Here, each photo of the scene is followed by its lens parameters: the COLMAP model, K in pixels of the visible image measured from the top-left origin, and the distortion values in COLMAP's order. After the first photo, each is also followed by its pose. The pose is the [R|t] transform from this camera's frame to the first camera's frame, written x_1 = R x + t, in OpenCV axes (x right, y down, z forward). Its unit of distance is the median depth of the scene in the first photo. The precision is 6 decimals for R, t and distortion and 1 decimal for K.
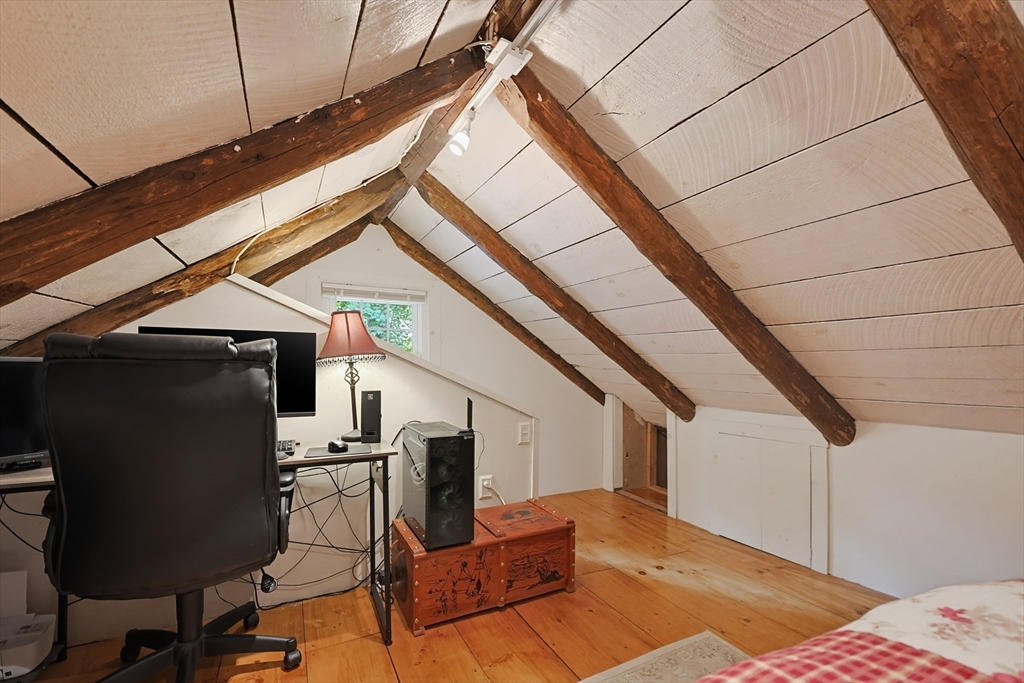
lens RADIAL K [[448.5, 0, 513.3], [0, 448.5, 371.3], [0, 0, 1]] dist [-0.002403, -0.000105]
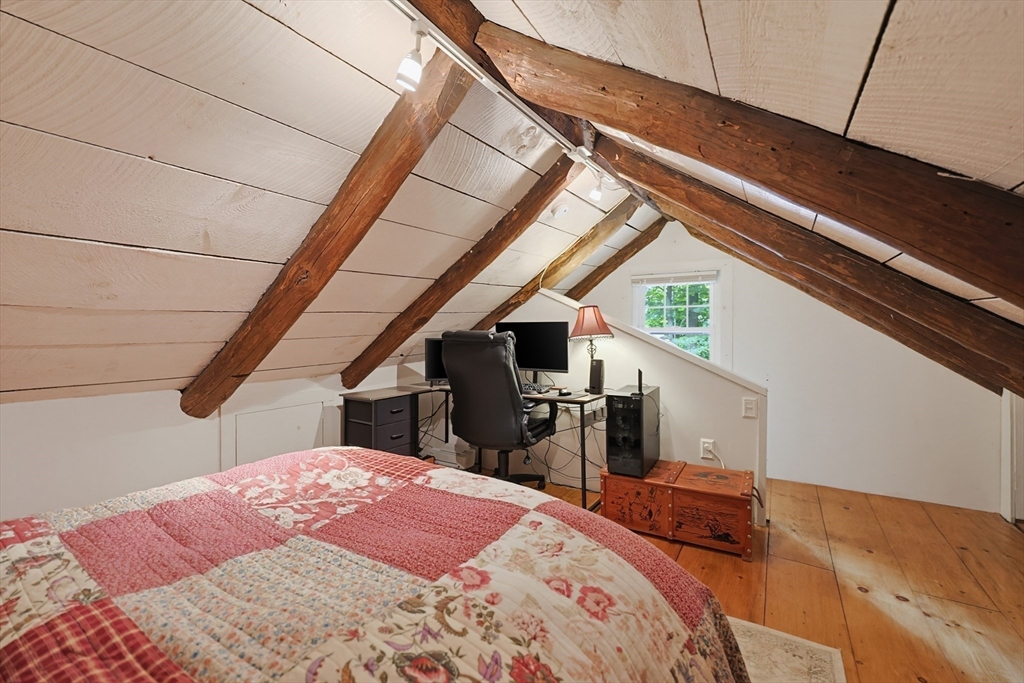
lens RADIAL K [[440.3, 0, 508.0], [0, 440.3, 339.9], [0, 0, 1]] dist [-0.000569, 0.000060]
pose [[0.519127, 0.018321, -0.854500, 0.782608], [0.001994, 0.999742, 0.022647, -0.055163], [0.854695, -0.013461, 0.518957, -0.006720]]
